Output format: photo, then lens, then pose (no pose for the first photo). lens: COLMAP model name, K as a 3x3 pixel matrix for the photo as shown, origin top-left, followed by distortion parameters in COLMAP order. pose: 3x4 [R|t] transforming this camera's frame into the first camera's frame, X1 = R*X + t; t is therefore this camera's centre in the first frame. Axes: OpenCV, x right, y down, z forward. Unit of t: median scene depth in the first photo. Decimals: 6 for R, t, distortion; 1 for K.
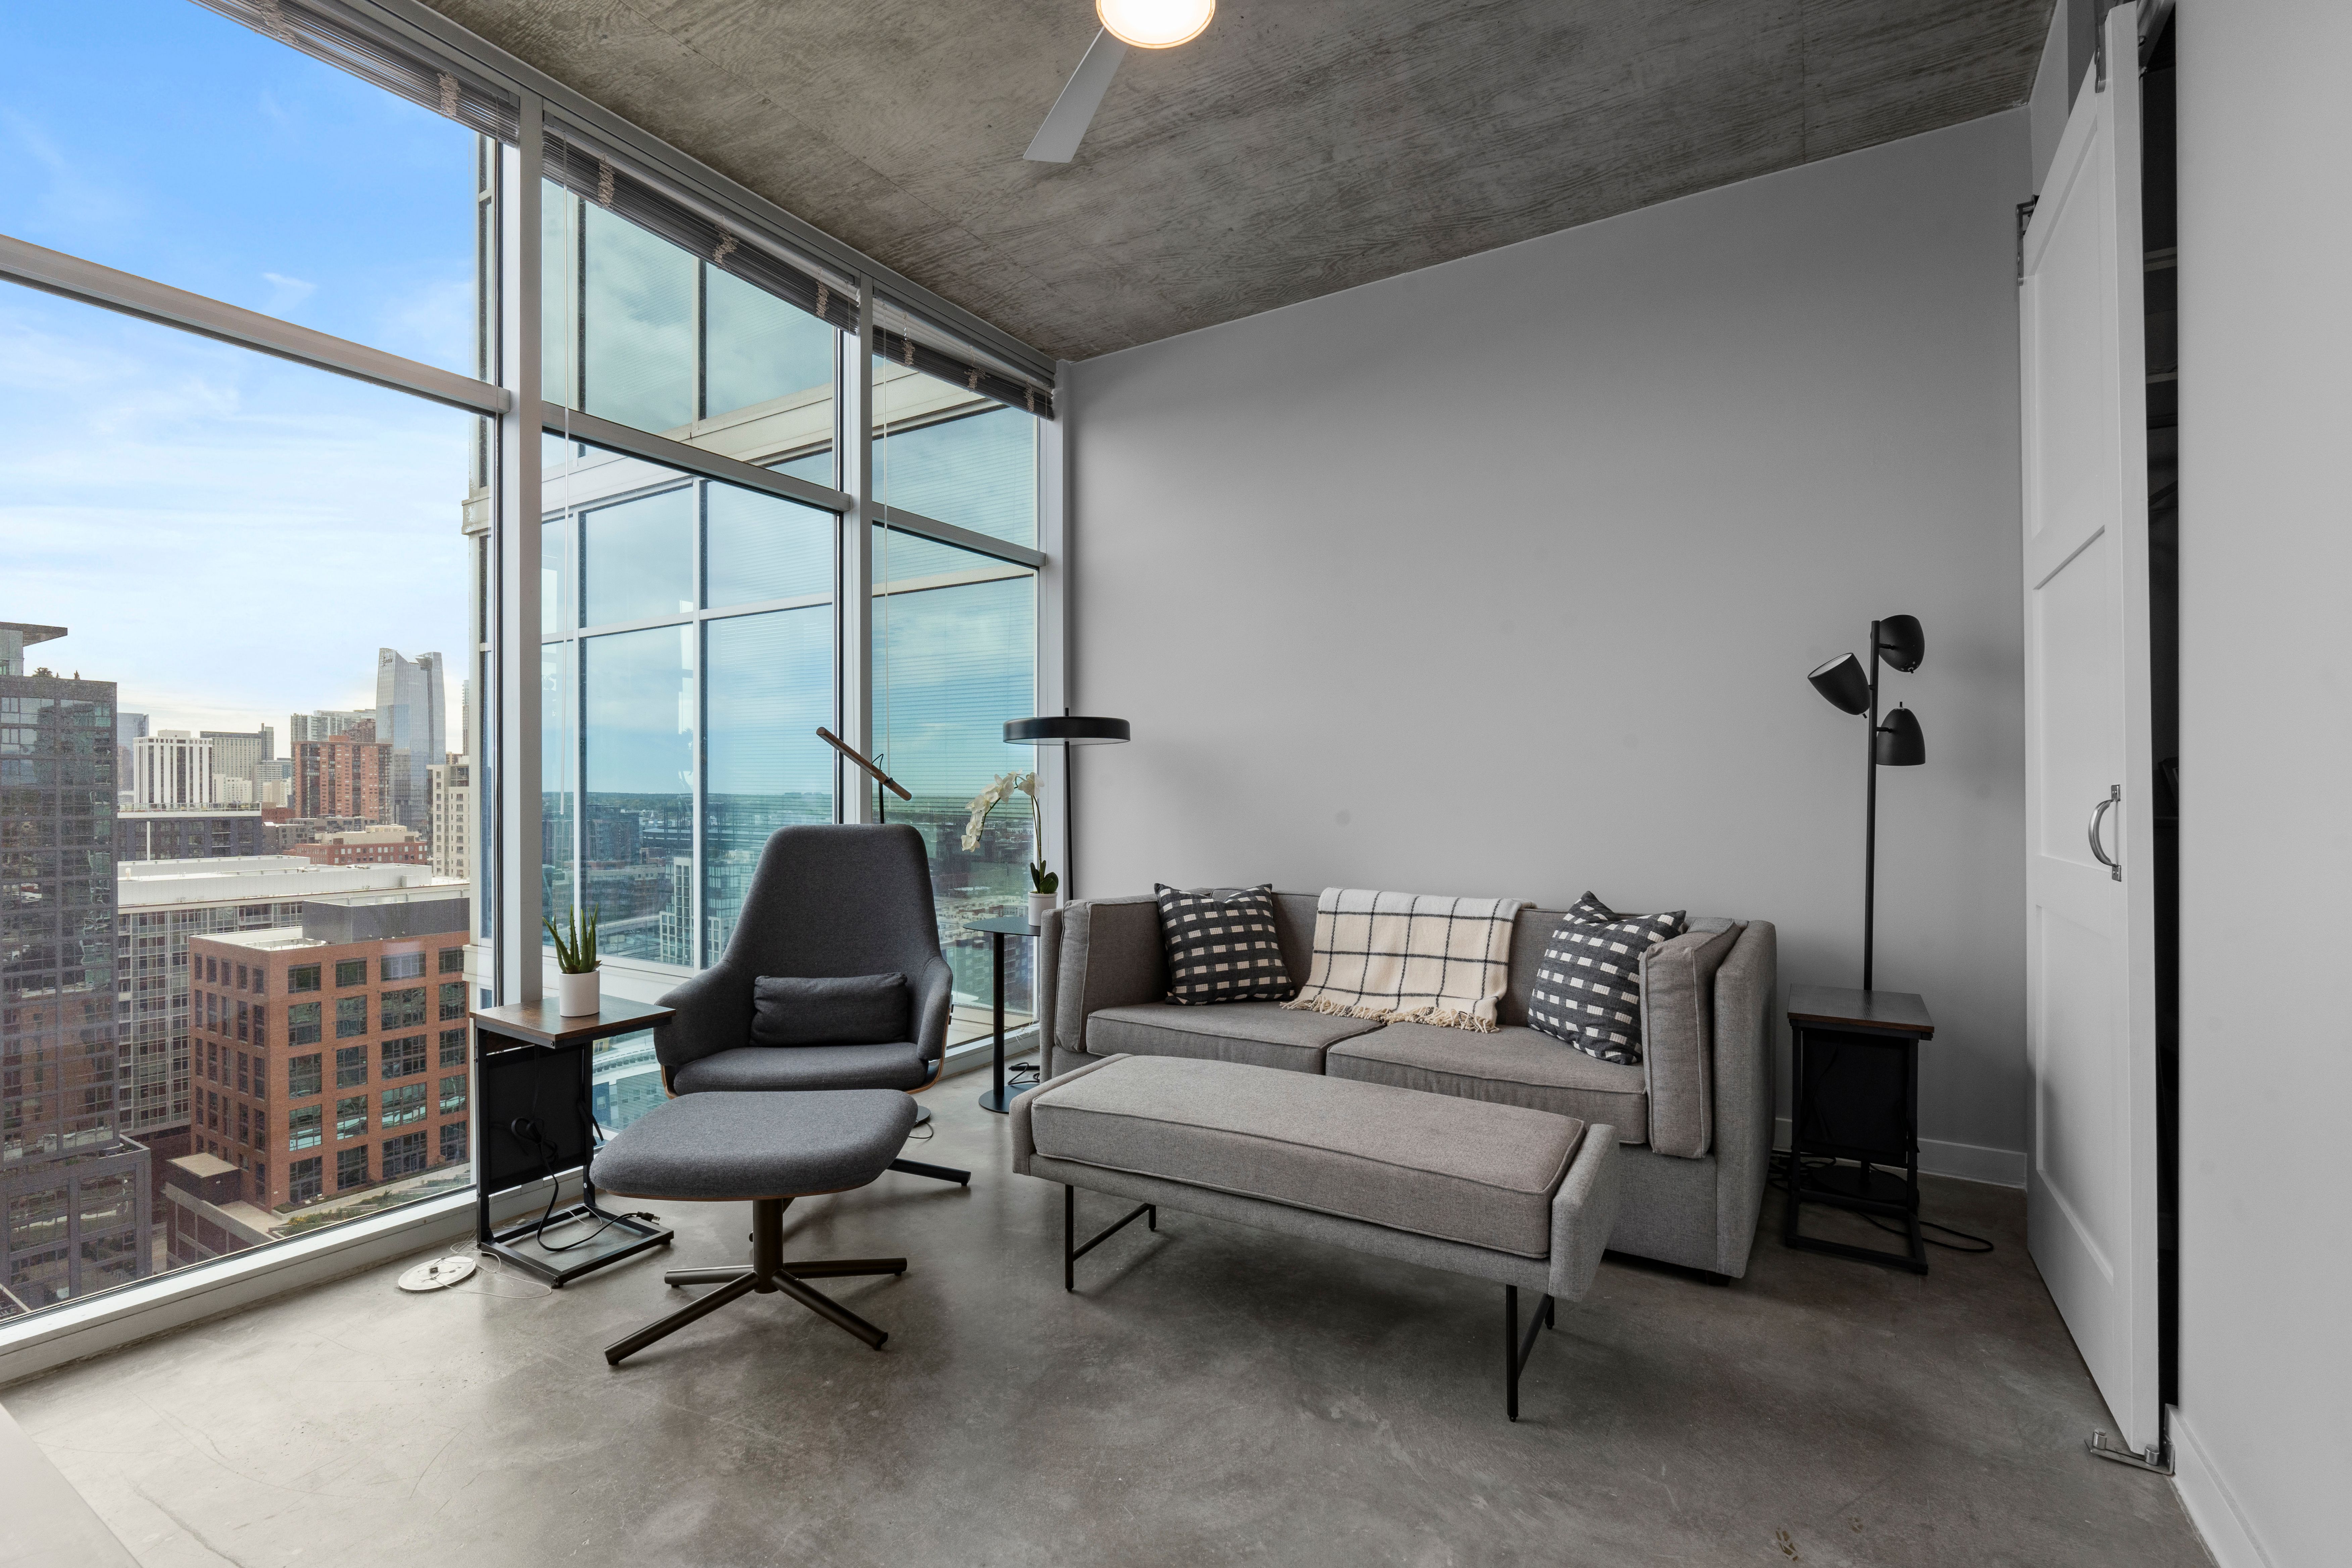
lens RADIAL K [[1035.2, 0, 1179.0], [0, 1035.2, 789.8], [0, 0, 1]] dist [-0.007390, -0.000059]
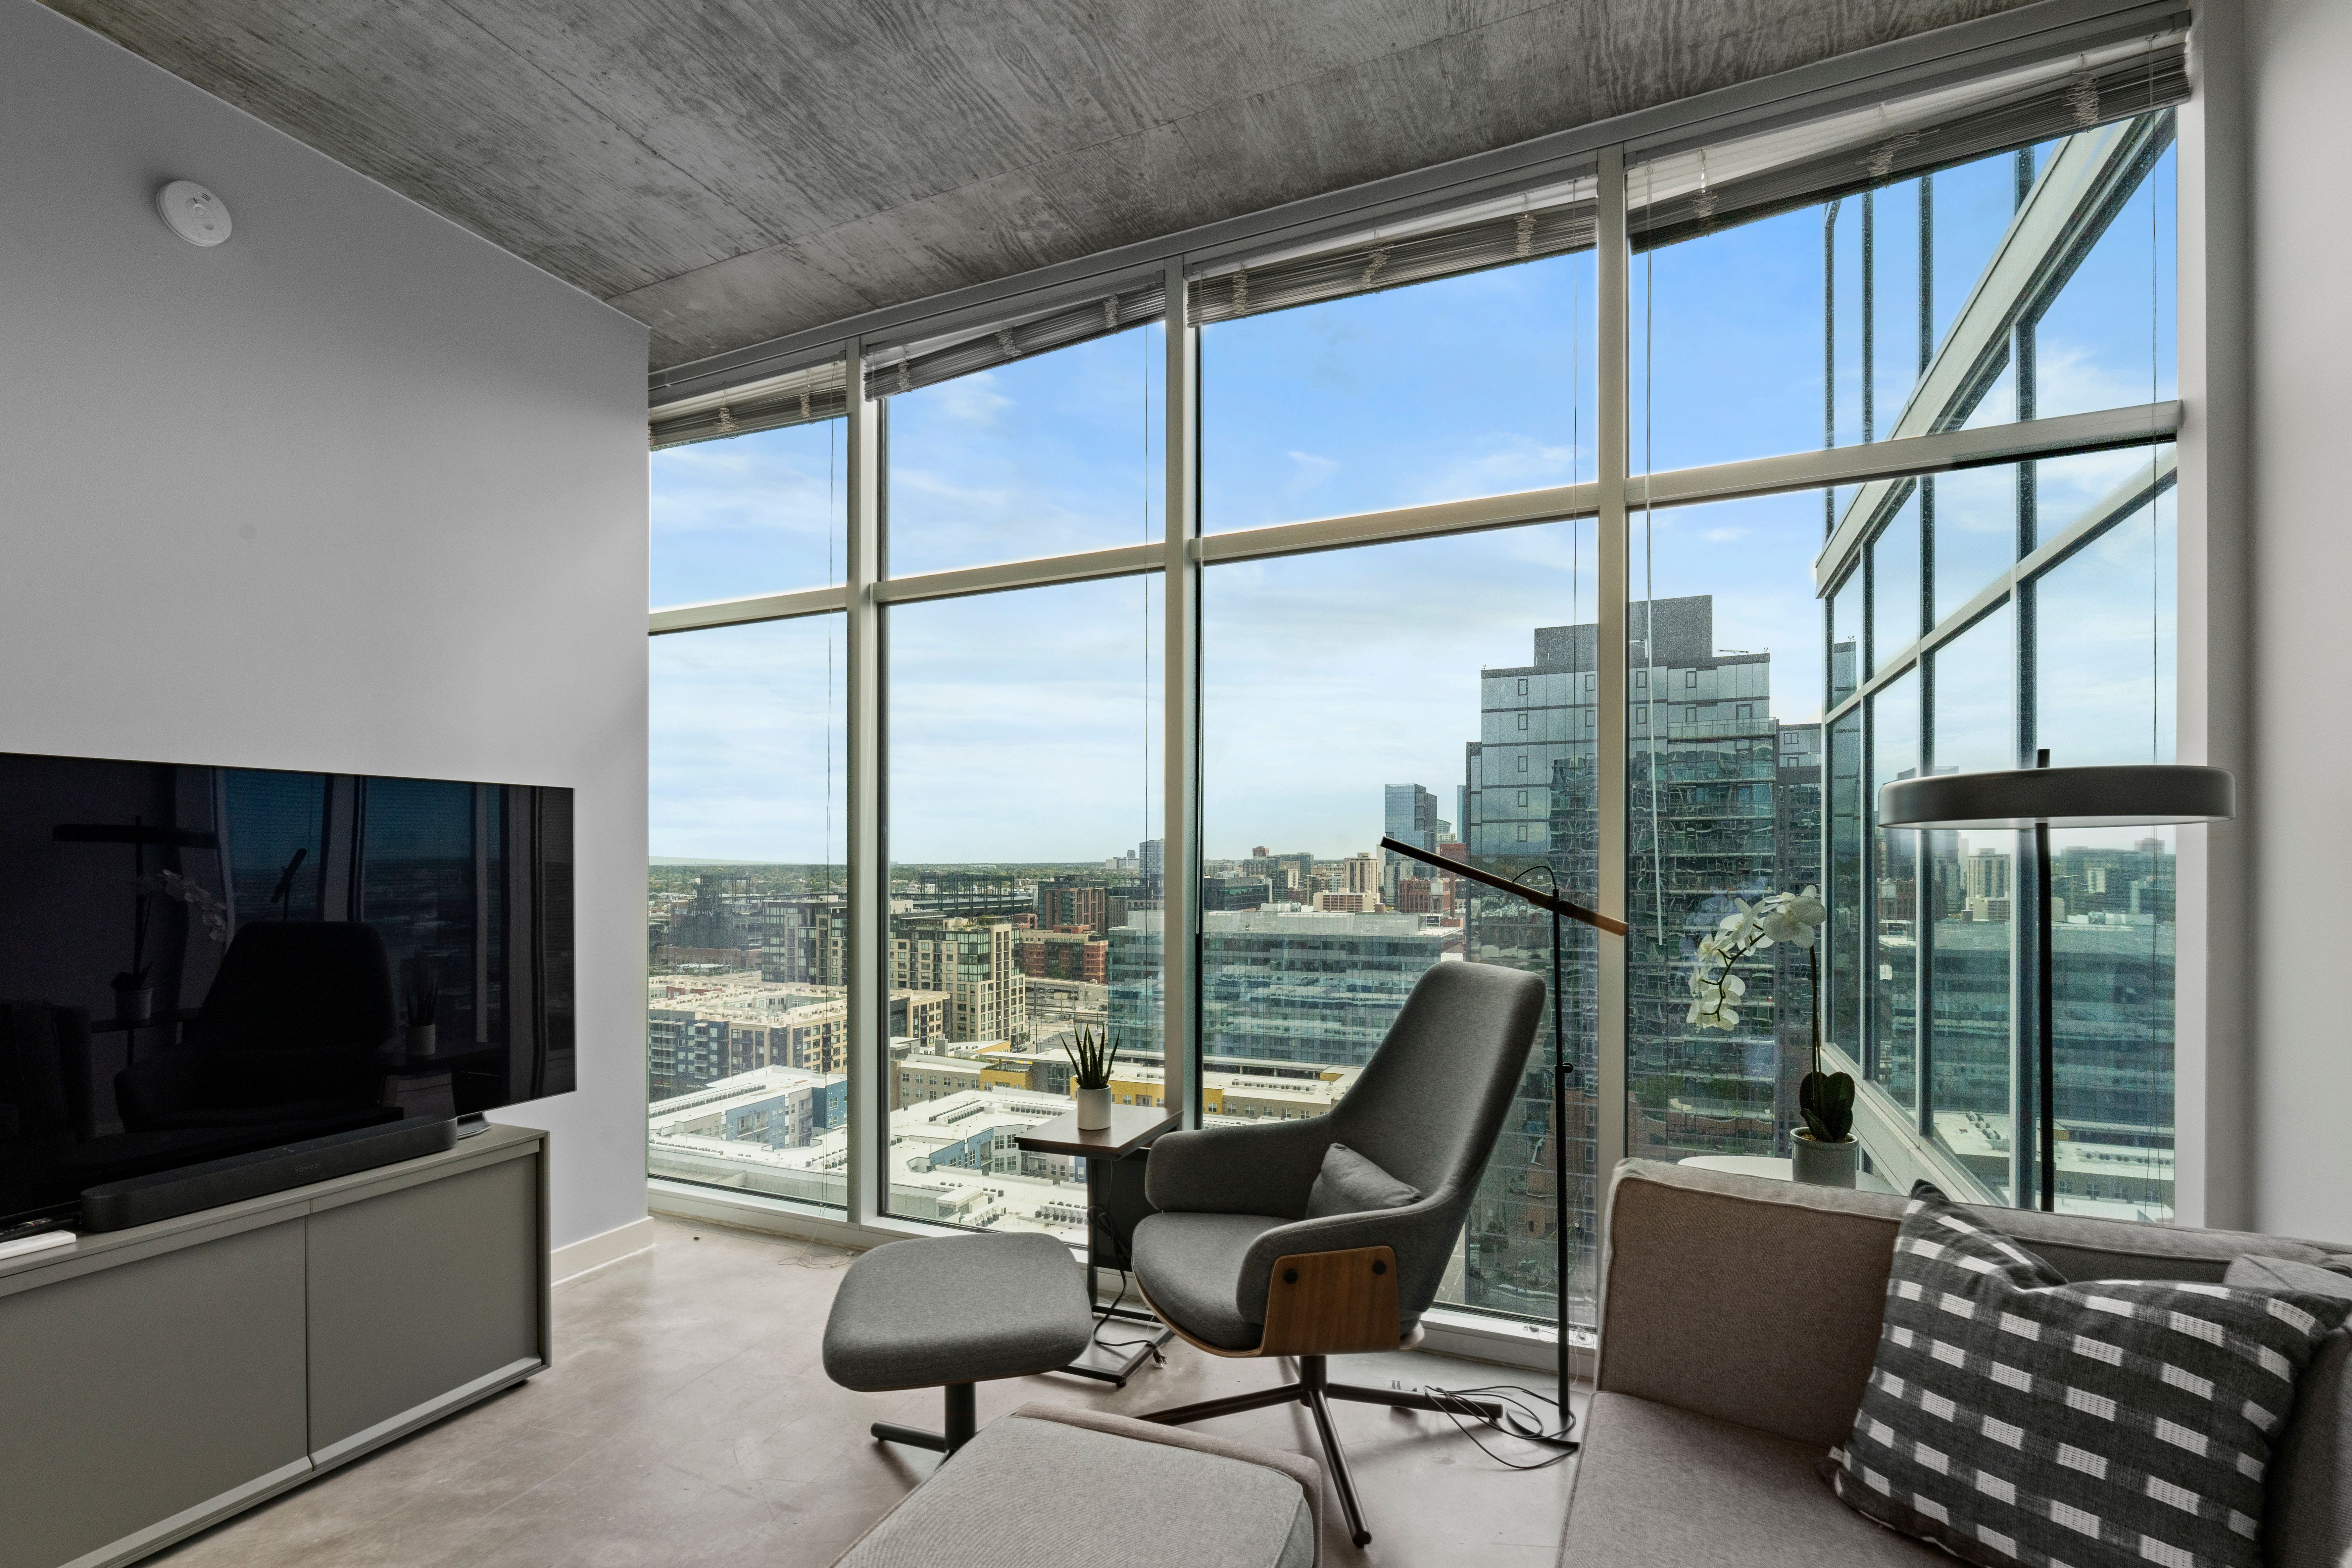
lens RADIAL K [[1060.5, 0, 1179.0], [0, 1060.5, 828.0], [0, 0, 1]] dist [-0.000636, 0.000054]
pose [[0.138775, -0.033109, -0.989770, 0.348997], [0.007505, 0.999447, -0.032381, -0.038237], [0.990296, -0.002935, 0.138947, 0.668710]]
